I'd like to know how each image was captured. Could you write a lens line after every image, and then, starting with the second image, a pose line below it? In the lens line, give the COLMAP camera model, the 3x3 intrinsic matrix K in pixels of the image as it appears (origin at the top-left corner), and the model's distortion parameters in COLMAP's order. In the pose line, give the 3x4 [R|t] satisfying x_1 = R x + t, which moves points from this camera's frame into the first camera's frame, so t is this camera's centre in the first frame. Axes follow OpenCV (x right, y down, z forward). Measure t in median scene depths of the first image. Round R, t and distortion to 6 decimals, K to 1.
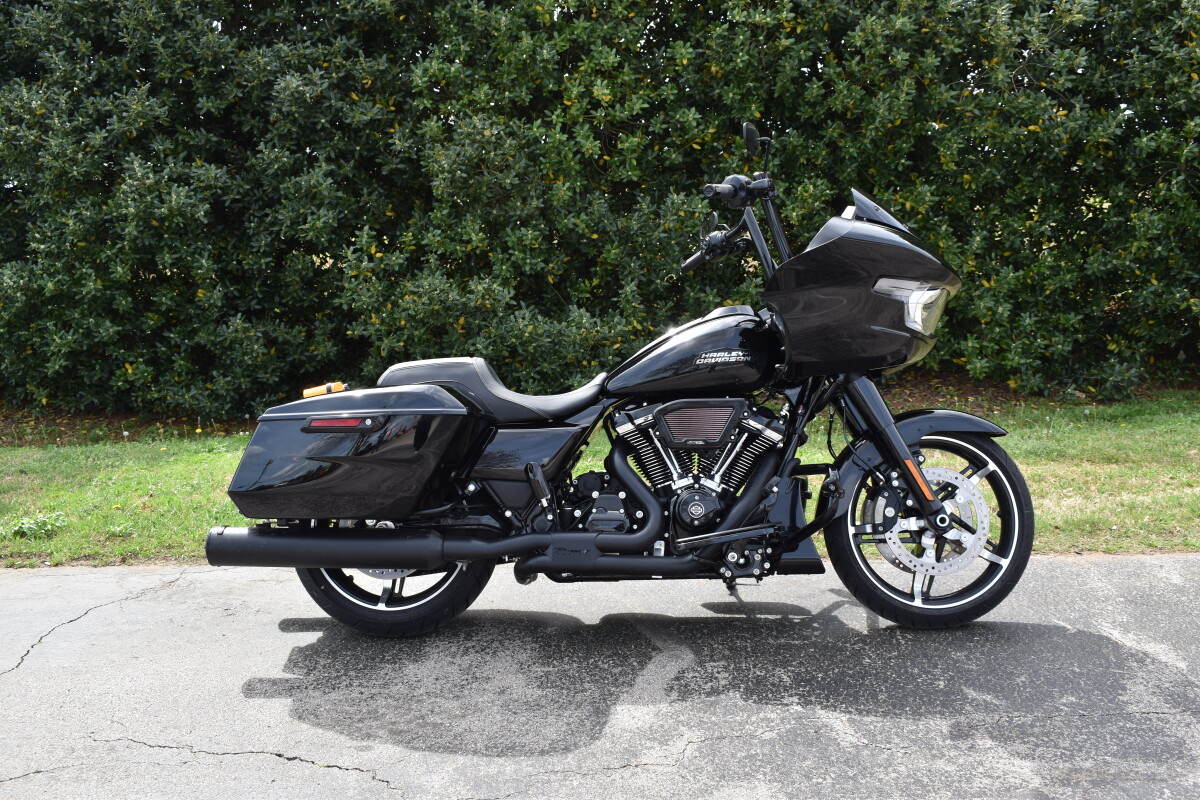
lens RADIAL K [[1236.8, 0, 600.0], [0, 1236.8, 400.0], [0, 0, 1]] dist [-0.070596, 0.016603]
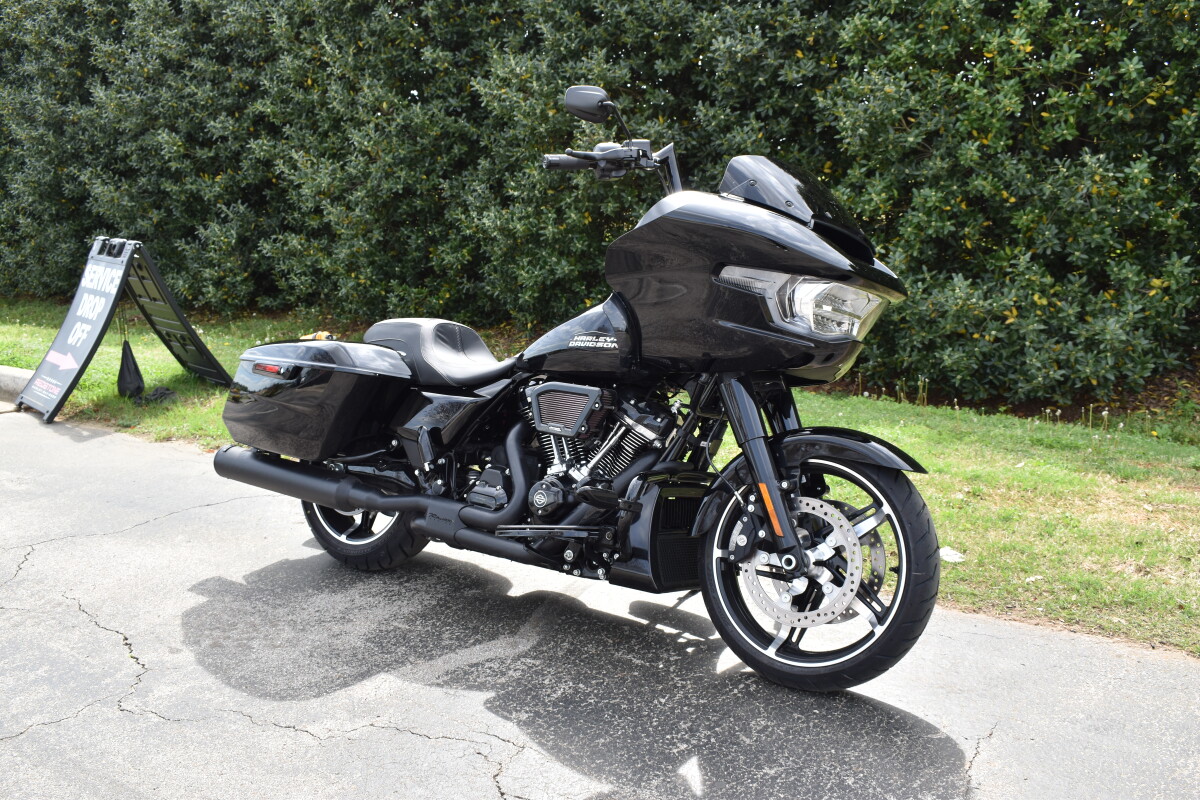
lens RADIAL K [[1161.2, 0, 597.7], [0, 1161.2, 419.0], [0, 0, 1]] dist [-0.086718, 0.029445]
pose [[0.825196, 0.130188, -0.549639, 0.567771], [-0.092153, 0.991068, 0.096394, -0.059243], [0.557279, -0.028893, 0.829823, 0.270070]]
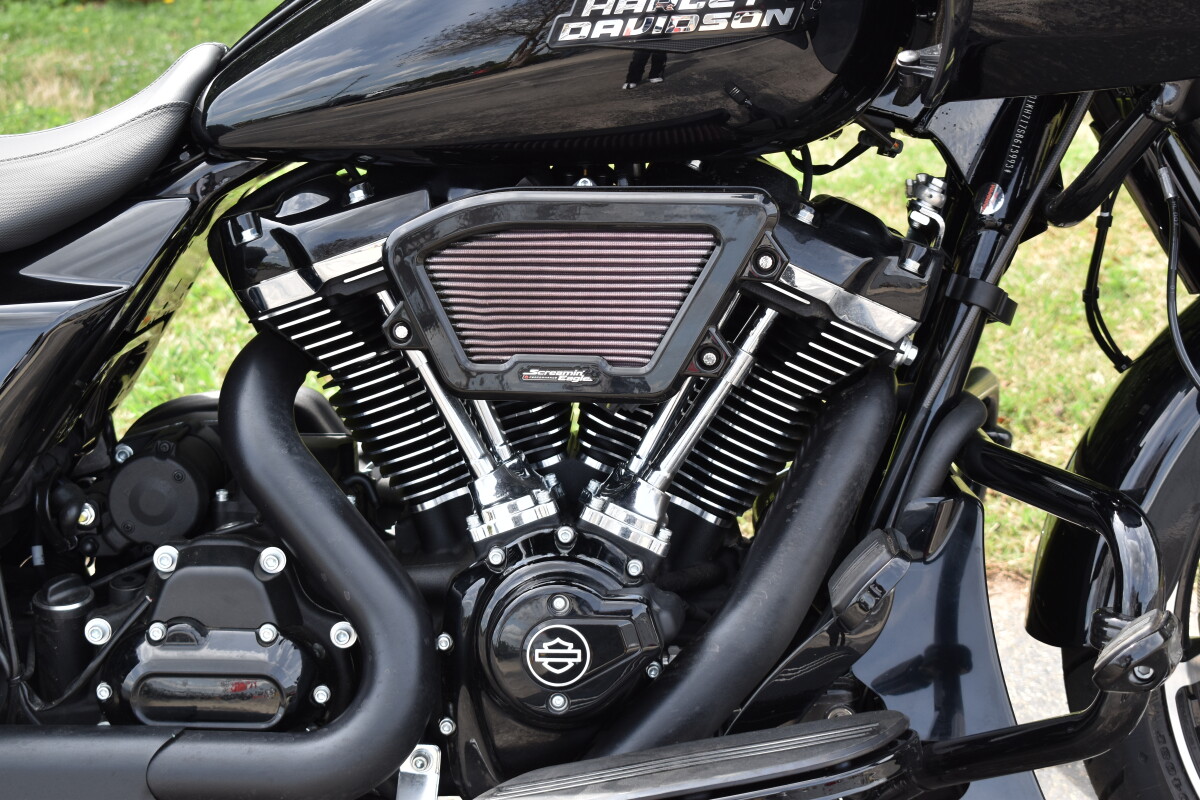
lens RADIAL K [[2463.6, 0, 600.0], [0, 2463.6, 400.0], [0, 0, 1]] dist [0.001587, 0.052107]
pose [[0.999588, -0.009416, 0.027132, 0.069977], [0.002648, 0.970917, 0.239401, -0.072895], [-0.028597, -0.239230, 0.970542, 0.512274]]
